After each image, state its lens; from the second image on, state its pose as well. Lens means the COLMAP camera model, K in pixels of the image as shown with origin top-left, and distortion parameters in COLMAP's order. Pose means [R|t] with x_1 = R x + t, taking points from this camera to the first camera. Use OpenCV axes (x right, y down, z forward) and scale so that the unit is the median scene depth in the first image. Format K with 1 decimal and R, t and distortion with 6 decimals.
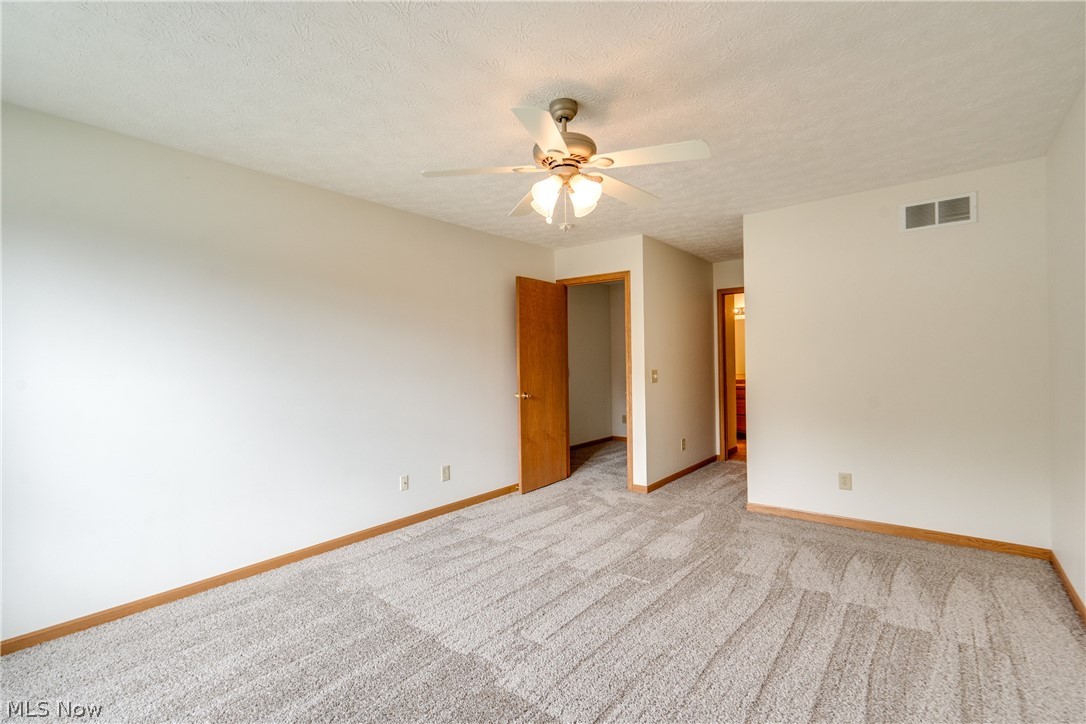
lens RADIAL K [[489.0, 0, 541.8], [0, 489.0, 361.4], [0, 0, 1]] dist [-0.004971, 0.000752]
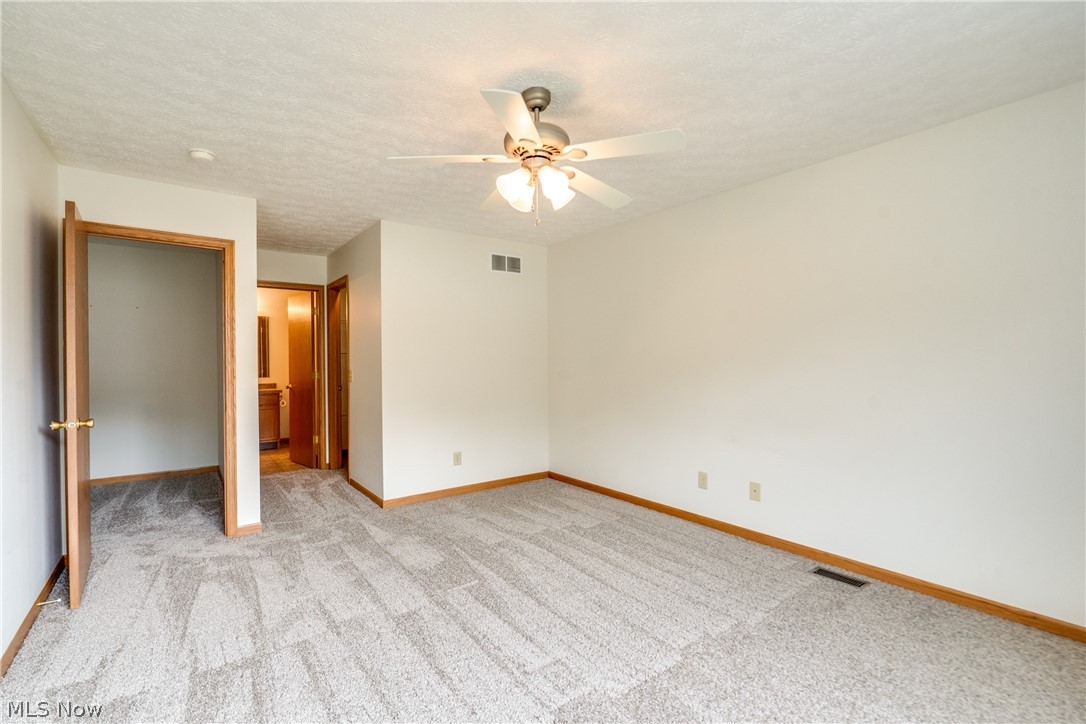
lens RADIAL K [[489.0, 0, 544.7], [0, 489.0, 359.2], [0, 0, 1]] dist [-0.004971, 0.000752]
pose [[0.252014, 0.015854, 0.967594, -0.588823], [0.004426, 0.999836, -0.017535, 0.013530], [-0.967714, 0.008702, 0.251902, 0.501501]]
